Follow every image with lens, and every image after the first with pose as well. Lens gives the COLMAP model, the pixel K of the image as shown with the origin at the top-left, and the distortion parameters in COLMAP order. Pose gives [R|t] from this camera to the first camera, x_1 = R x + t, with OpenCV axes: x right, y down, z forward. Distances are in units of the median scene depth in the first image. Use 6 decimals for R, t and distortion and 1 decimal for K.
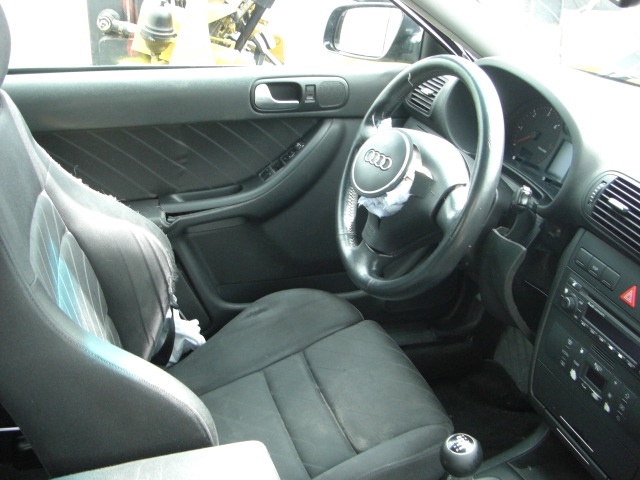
lens RADIAL K [[725.3, 0, 314.6], [0, 725.3, 239.1], [0, 0, 1]] dist [-0.196978, 0.187813]
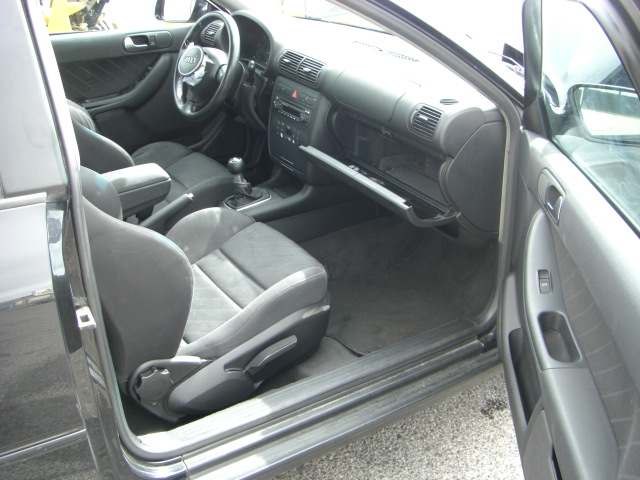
lens RADIAL K [[725.3, 0, 314.6], [0, 725.3, 239.1], [0, 0, 1]] dist [-0.196978, 0.187813]
pose [[0.967236, -0.131152, 0.217380, -0.081915], [0.128702, 0.991357, 0.025453, 0.396727], [-0.218839, 0.003359, 0.975755, -1.131079]]
